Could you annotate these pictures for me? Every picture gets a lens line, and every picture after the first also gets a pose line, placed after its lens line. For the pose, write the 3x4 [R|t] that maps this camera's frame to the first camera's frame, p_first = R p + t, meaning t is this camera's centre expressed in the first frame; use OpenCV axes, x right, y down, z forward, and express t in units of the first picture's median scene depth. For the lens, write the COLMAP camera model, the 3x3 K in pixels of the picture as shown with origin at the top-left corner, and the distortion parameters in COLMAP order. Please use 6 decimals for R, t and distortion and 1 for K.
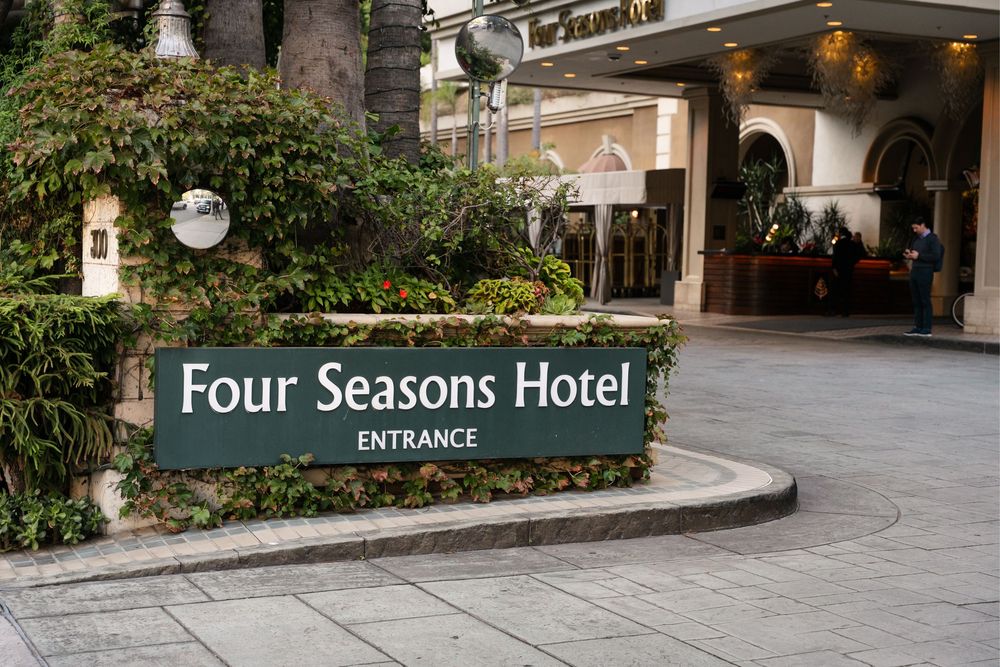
lens RADIAL K [[1476.7, 0, 500.0], [0, 1476.7, 333.5], [0, 0, 1]] dist [-0.042101, -0.014041]
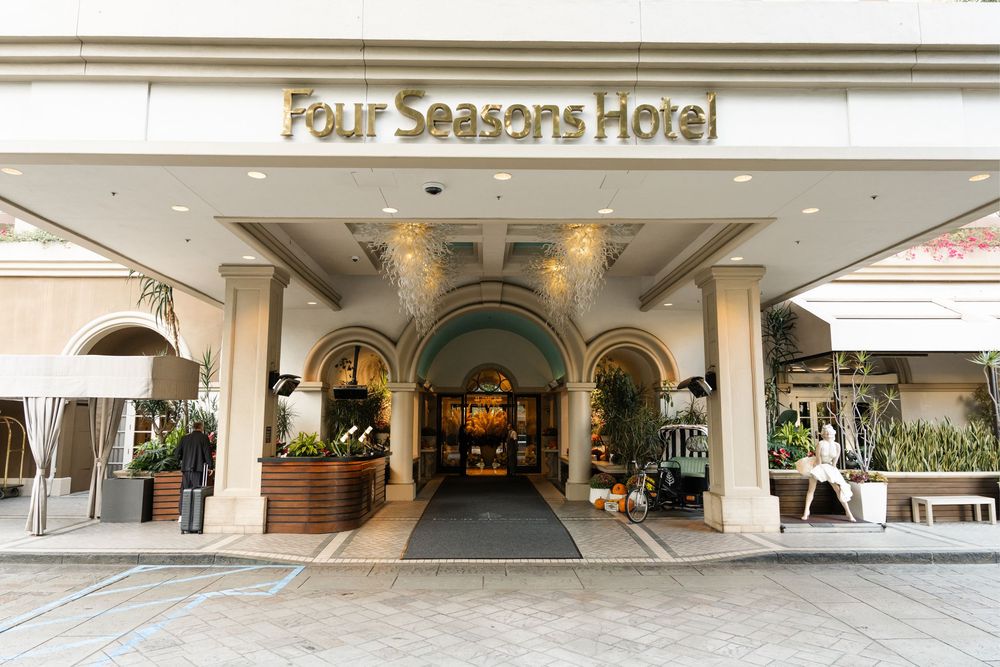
lens RADIAL K [[688.9, 0, 500.0], [0, 688.9, 333.5], [0, 0, 1]] dist [-0.008200, -0.003043]
pose [[0.442808, 0.100692, 0.890945, -0.153423], [0.060775, 0.988018, -0.141868, -0.061667], [-0.894554, 0.116967, 0.431383, 0.702592]]
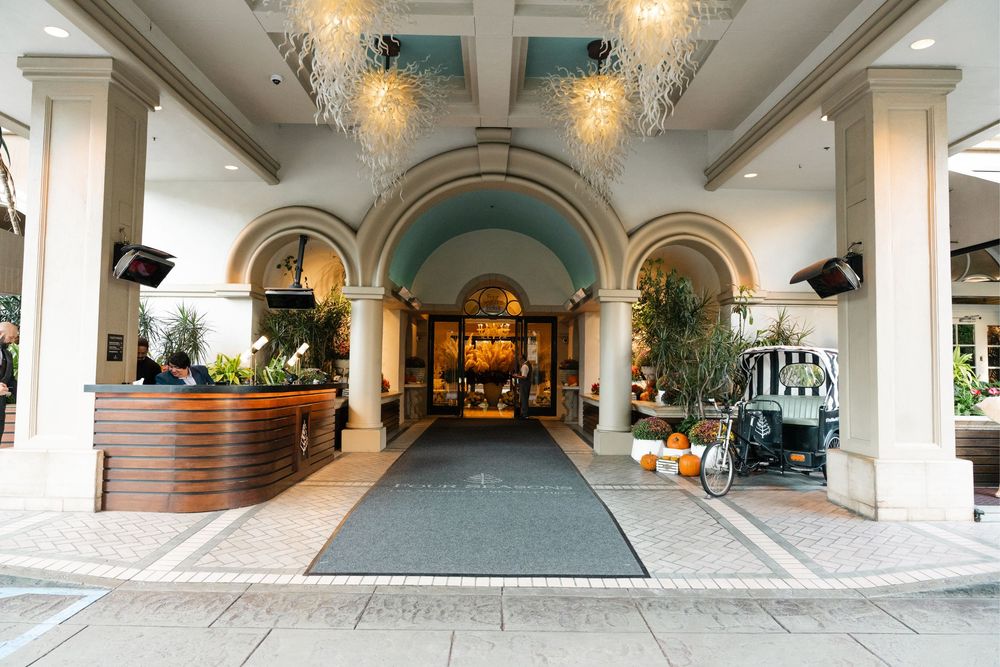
lens RADIAL K [[688.9, 0, 500.0], [0, 688.9, 333.5], [0, 0, 1]] dist [-0.008200, -0.003043]
pose [[0.455729, 0.032276, 0.889533, -0.003530], [0.048897, 0.996926, -0.061223, -0.052059], [-0.888775, 0.071397, 0.452750, 0.773319]]
